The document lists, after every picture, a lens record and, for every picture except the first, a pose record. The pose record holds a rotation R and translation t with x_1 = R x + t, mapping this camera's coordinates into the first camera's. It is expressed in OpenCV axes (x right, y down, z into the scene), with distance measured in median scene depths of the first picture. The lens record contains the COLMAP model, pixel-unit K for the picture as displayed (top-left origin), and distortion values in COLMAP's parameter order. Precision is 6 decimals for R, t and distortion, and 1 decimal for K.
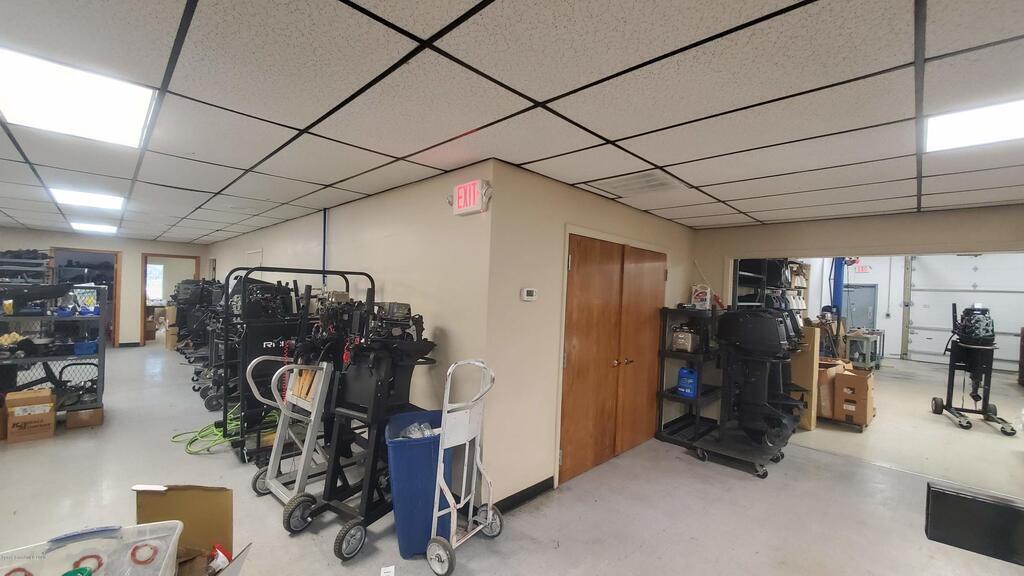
lens RADIAL K [[406.2, 0, 511.7], [0, 406.2, 292.6], [0, 0, 1]] dist [-0.000073, -0.000128]
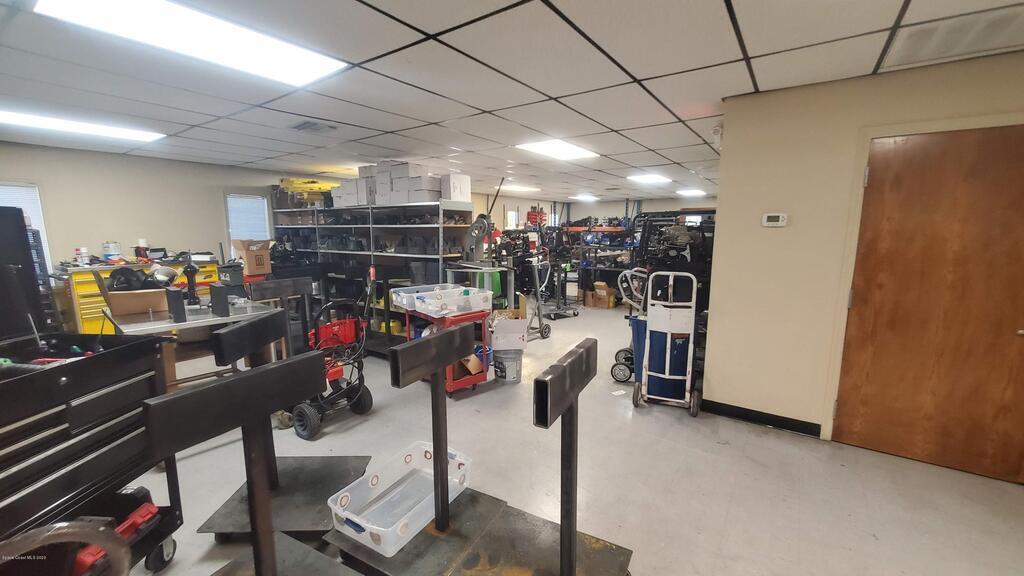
lens RADIAL K [[406.2, 0, 511.7], [0, 406.2, 292.6], [0, 0, 1]] dist [-0.000073, -0.000128]
pose [[0.227209, 0.117088, -0.966781, 0.891737], [-0.004140, 0.992853, 0.119273, 0.065768], [0.973837, -0.023097, 0.226070, 0.162956]]
